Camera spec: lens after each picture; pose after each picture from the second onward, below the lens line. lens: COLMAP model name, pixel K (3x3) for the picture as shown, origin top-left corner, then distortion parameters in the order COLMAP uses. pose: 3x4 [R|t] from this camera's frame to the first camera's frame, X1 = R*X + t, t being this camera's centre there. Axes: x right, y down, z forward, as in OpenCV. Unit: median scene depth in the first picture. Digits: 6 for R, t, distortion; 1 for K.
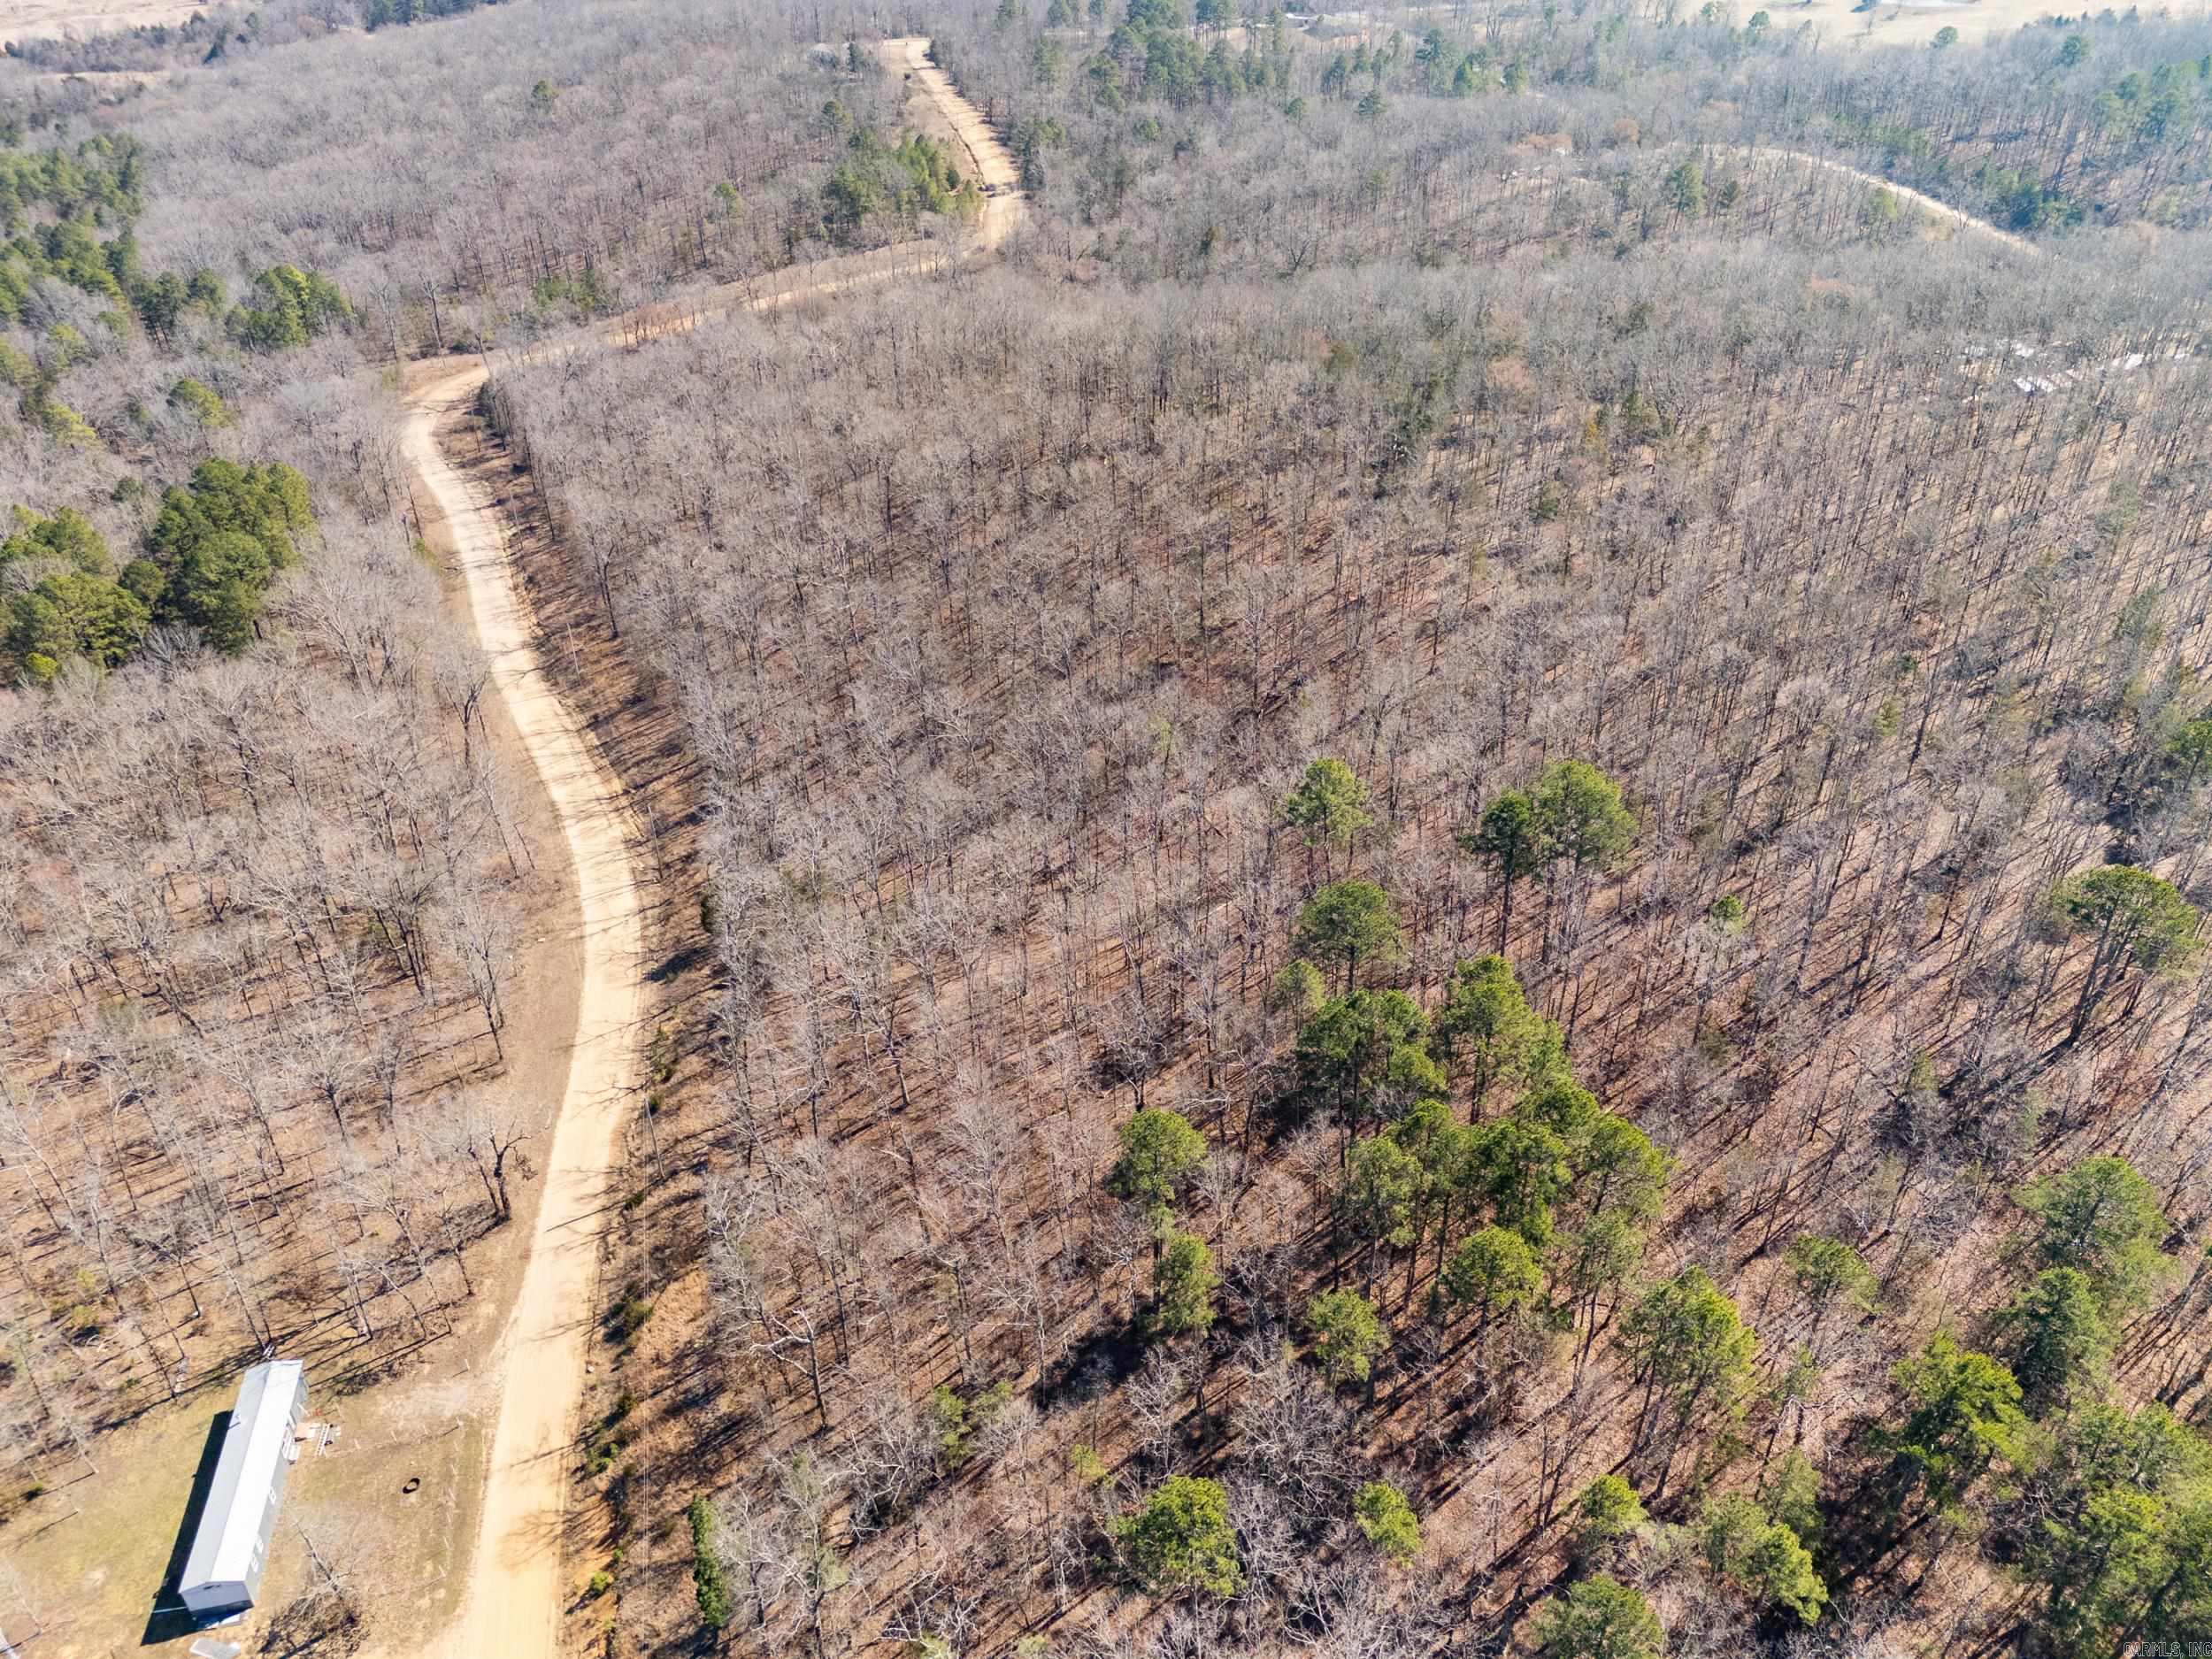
lens RADIAL K [[1702.7, 0, 1109.9], [0, 1702.7, 799.8], [0, 0, 1]] dist [0.077637, -0.080888]
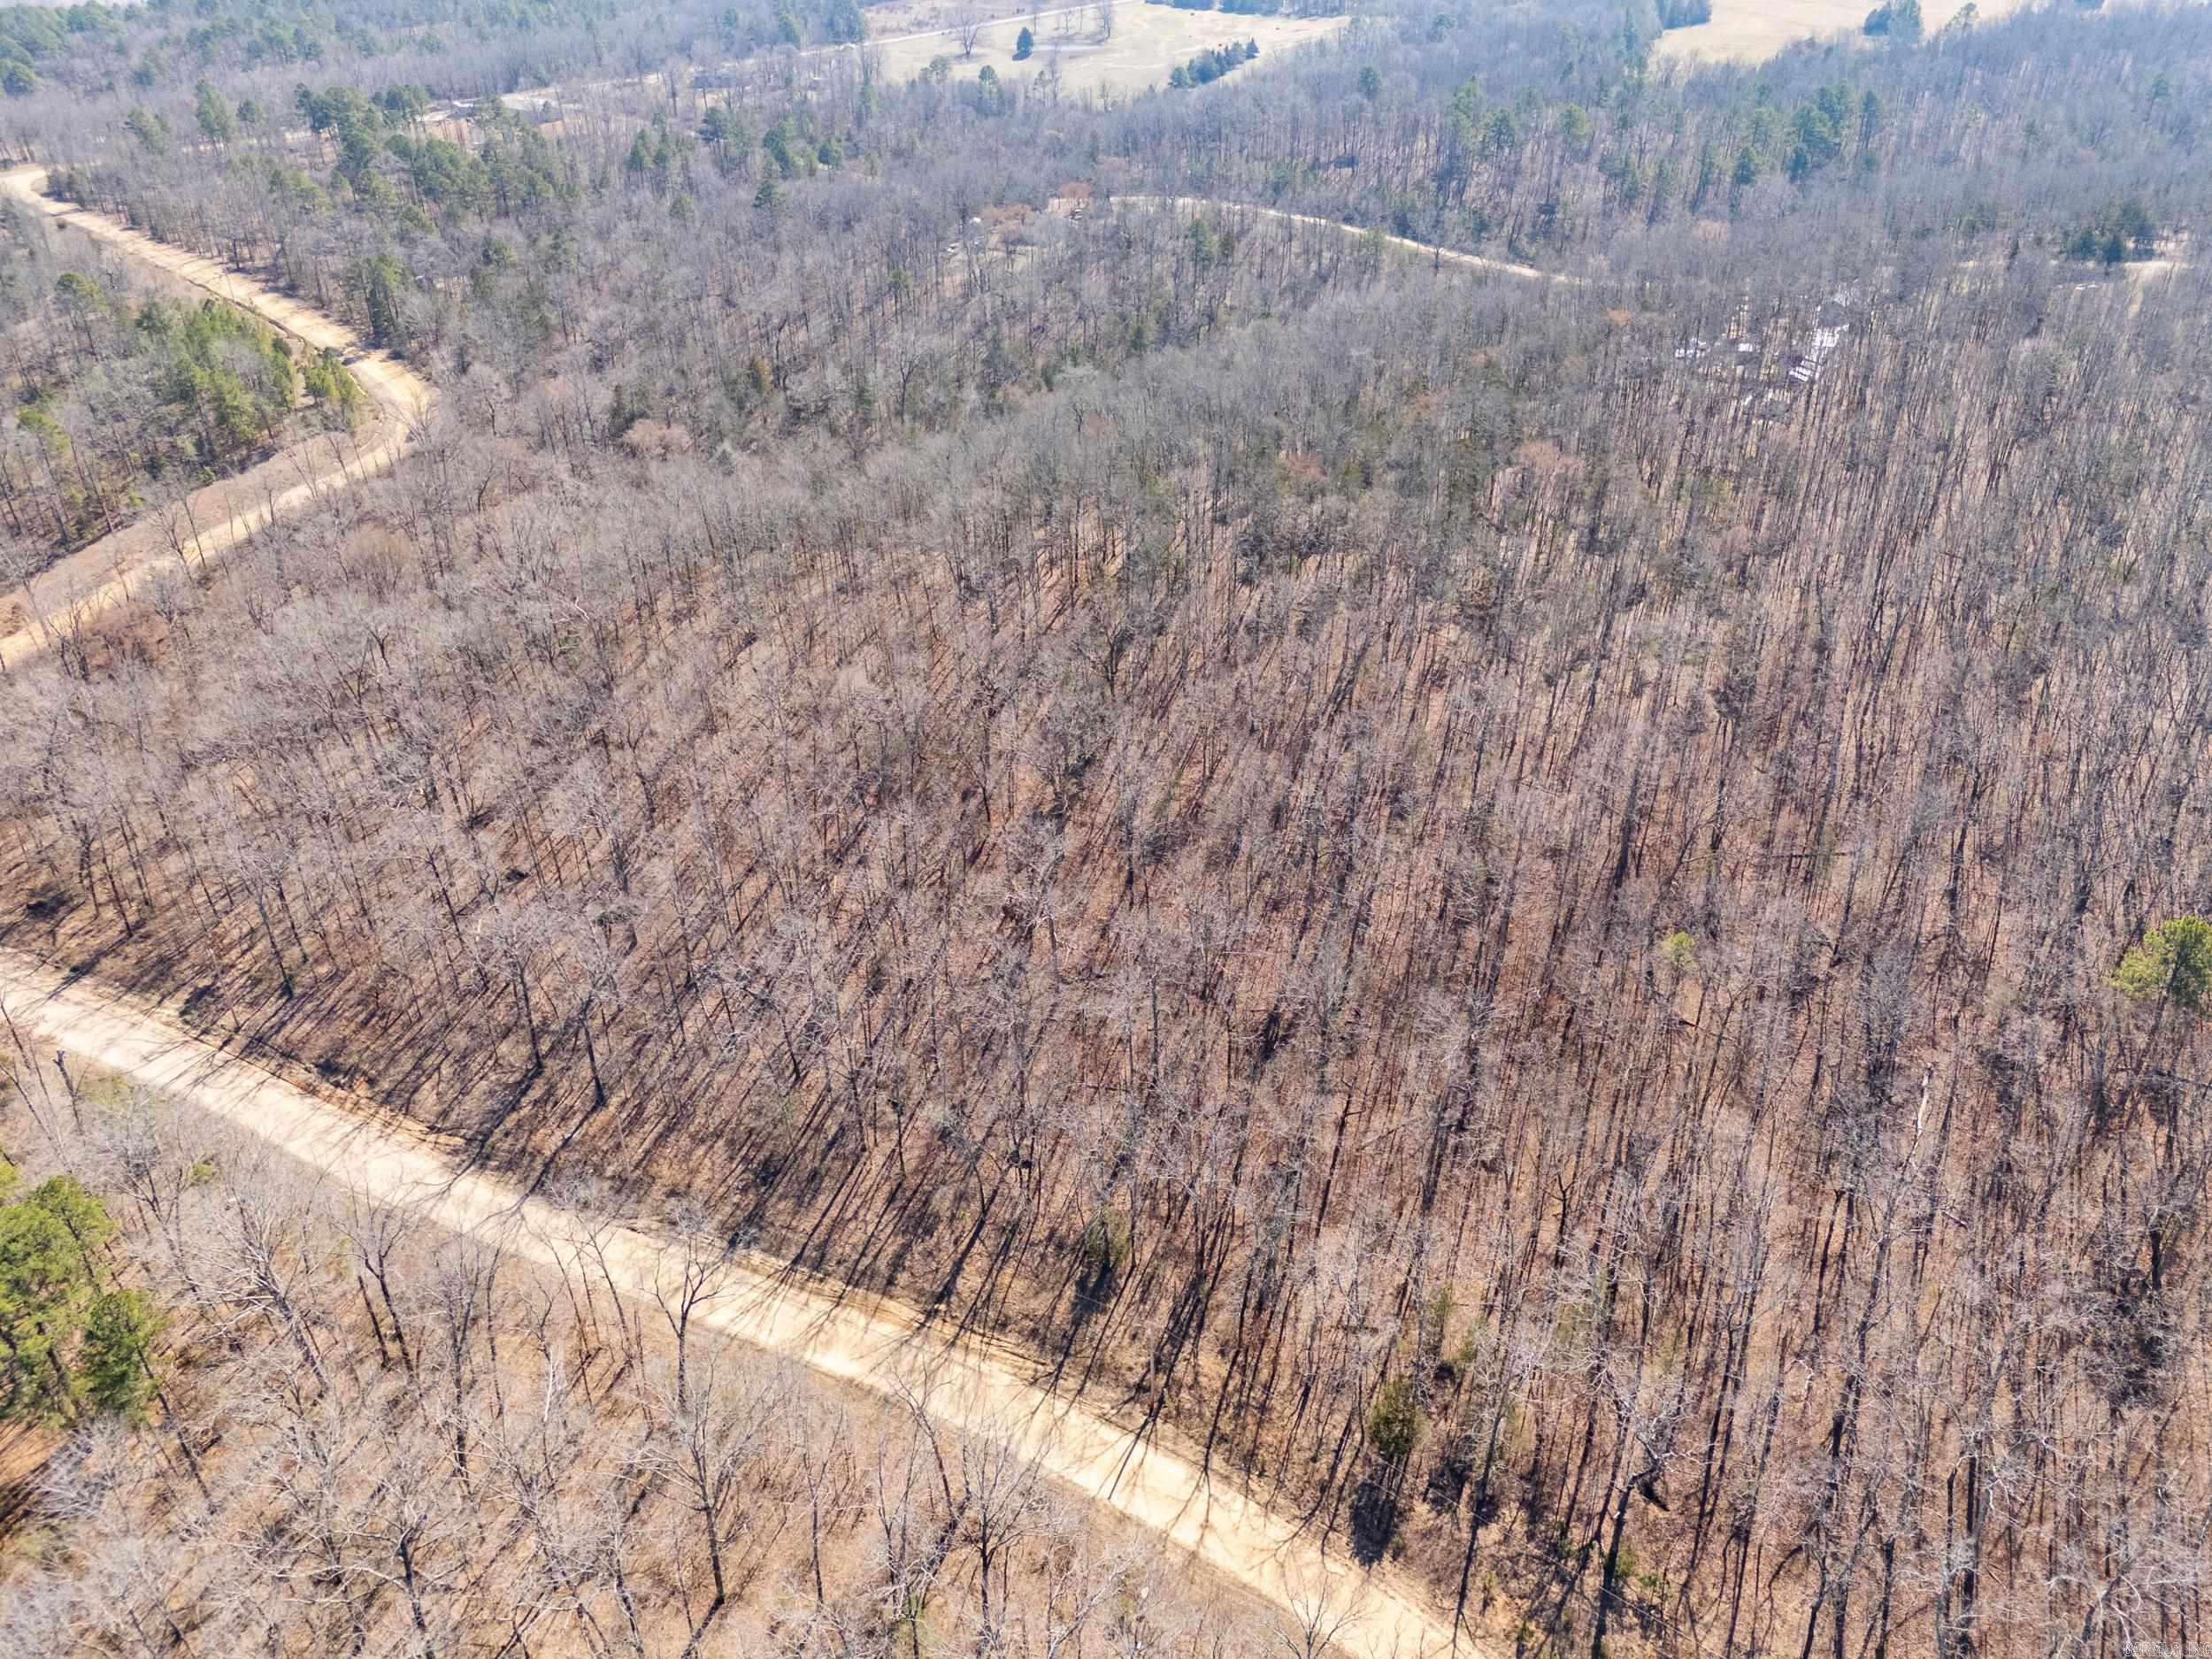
lens RADIAL K [[1613.2, 0, 1076.8], [0, 1613.2, 829.5], [0, 0, 1]] dist [0.040831, 0.001820]
pose [[0.791056, -0.324414, 0.518639, -0.489717], [0.324264, 0.941266, 0.094187, -0.217658], [-0.518733, 0.093669, 0.849790, 0.398581]]
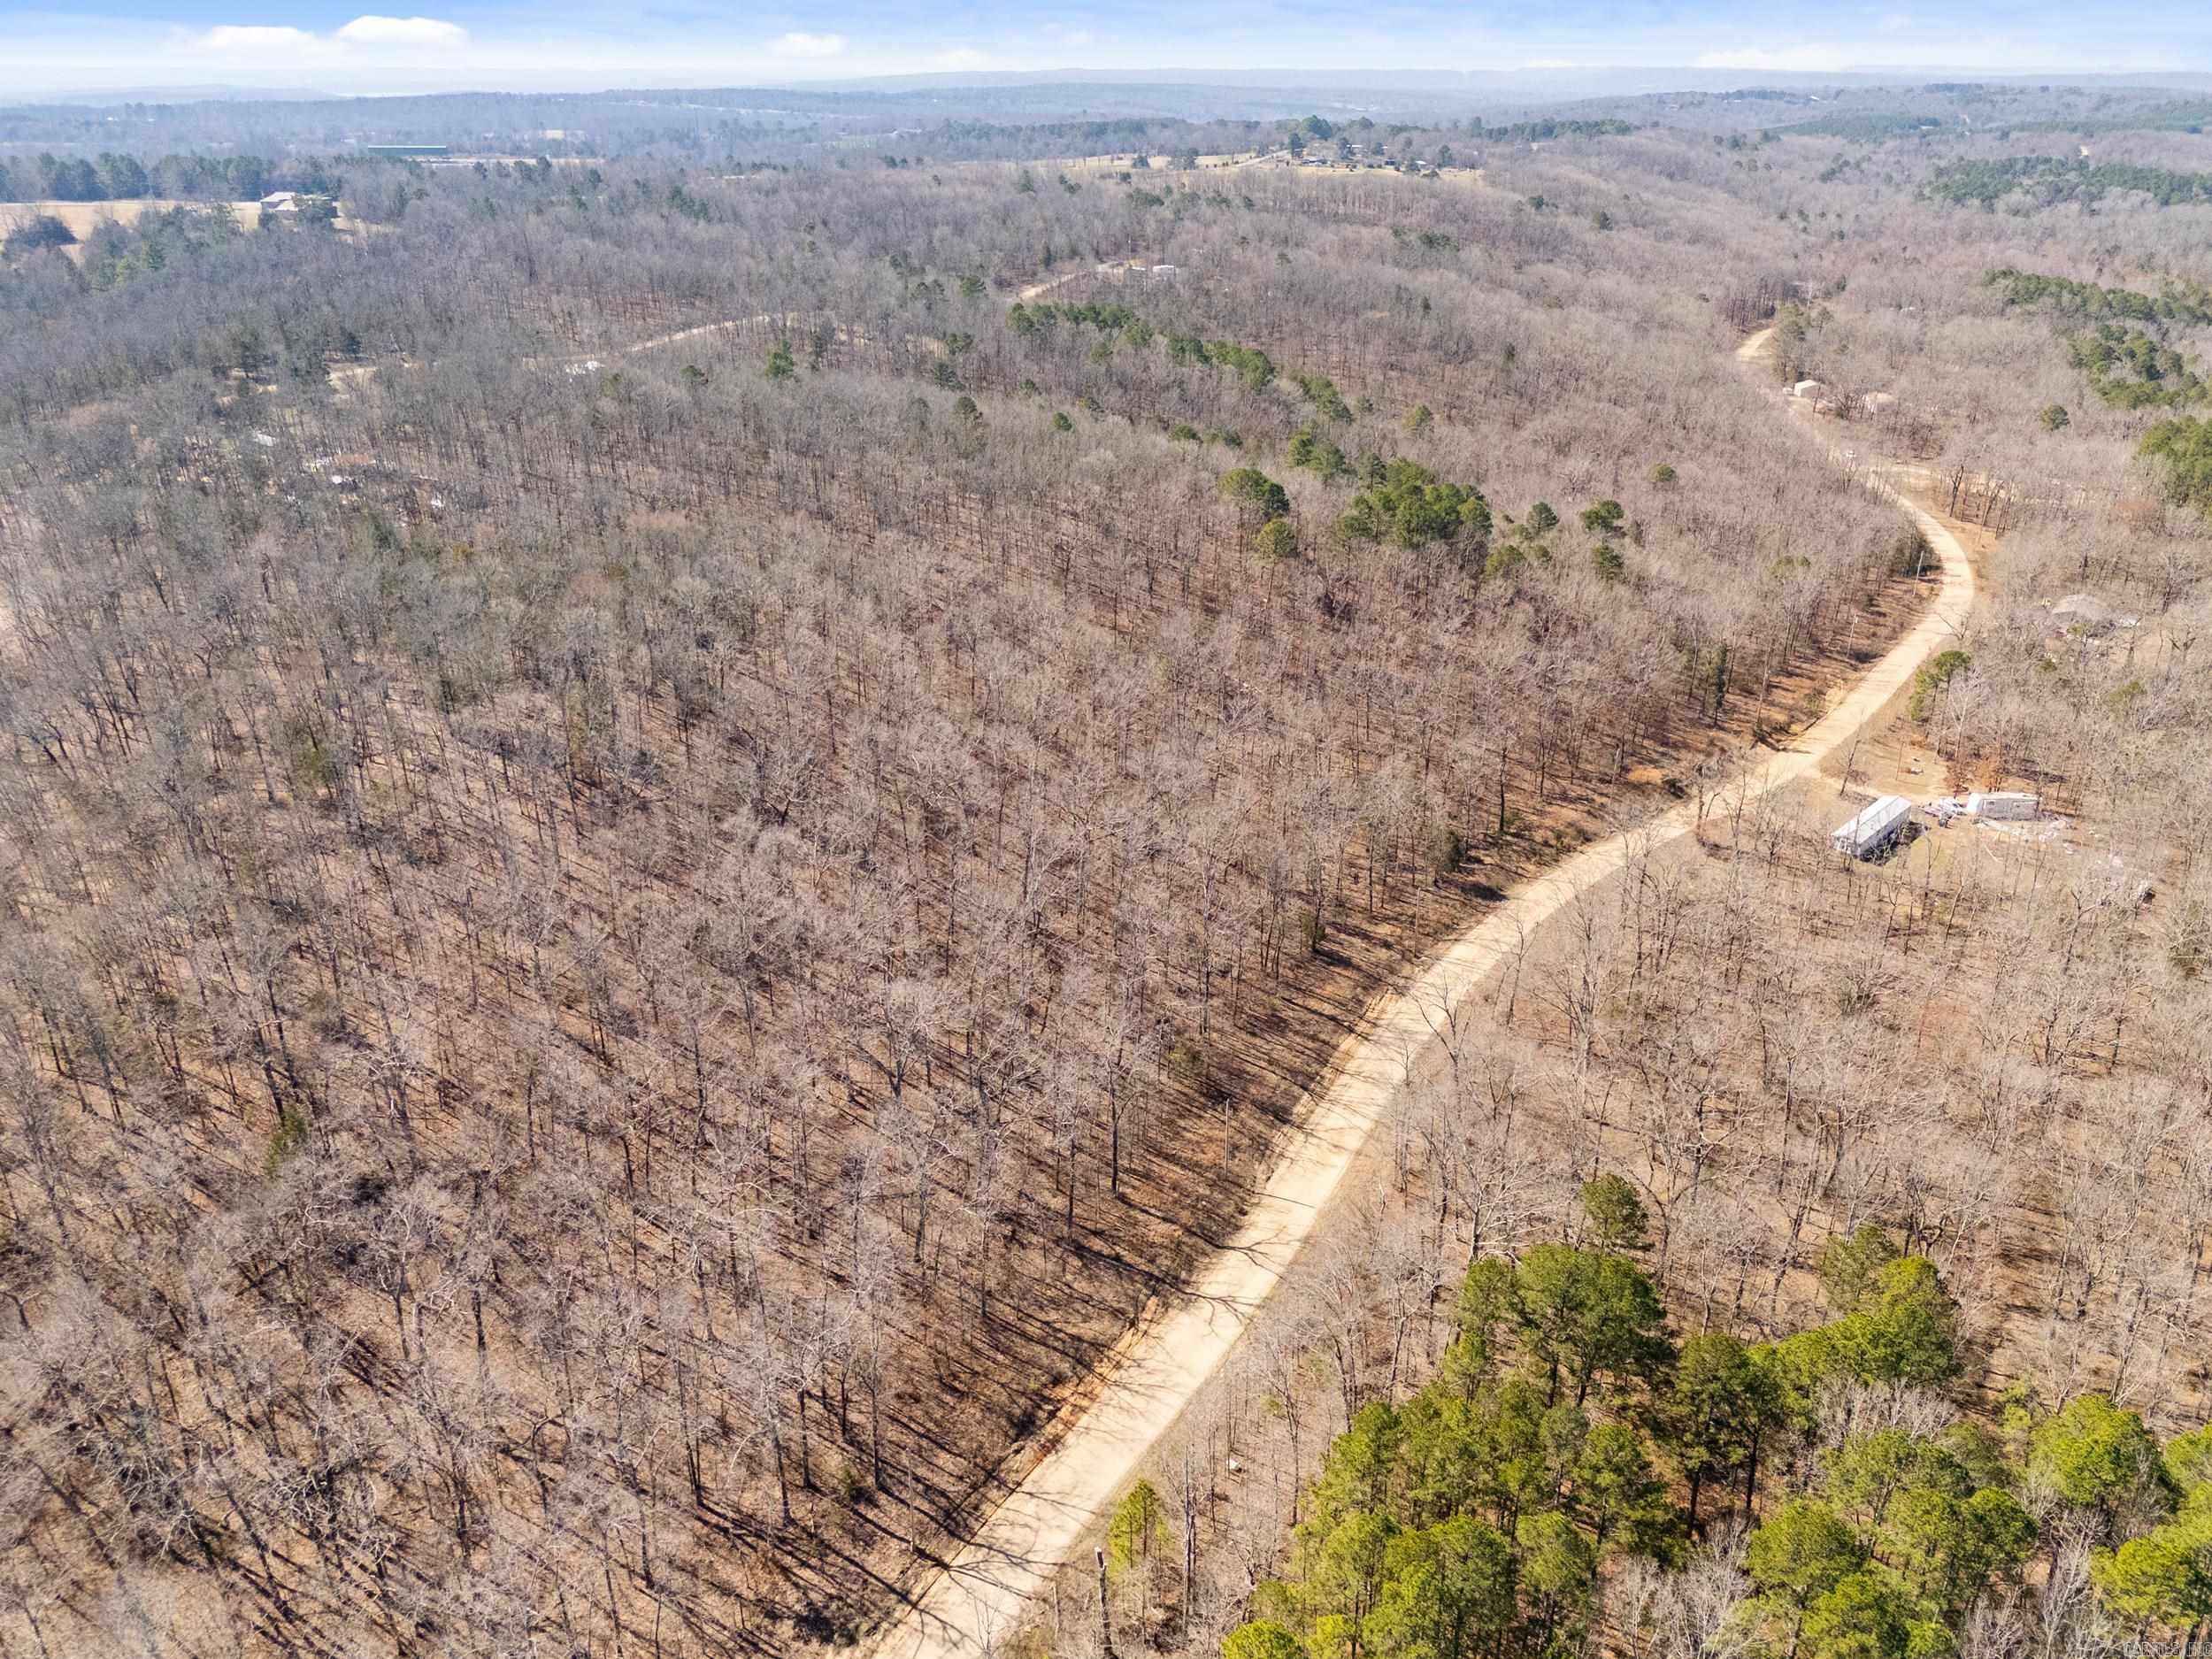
lens RADIAL K [[1702.7, 0, 1109.9], [0, 1702.7, 799.8], [0, 0, 1]] dist [0.077637, -0.080888]
pose [[-0.580772, -0.324446, 0.746619, -0.825623], [0.423687, 0.662672, 0.617539, -0.685751], [-0.695121, 0.674982, -0.247398, 1.194603]]
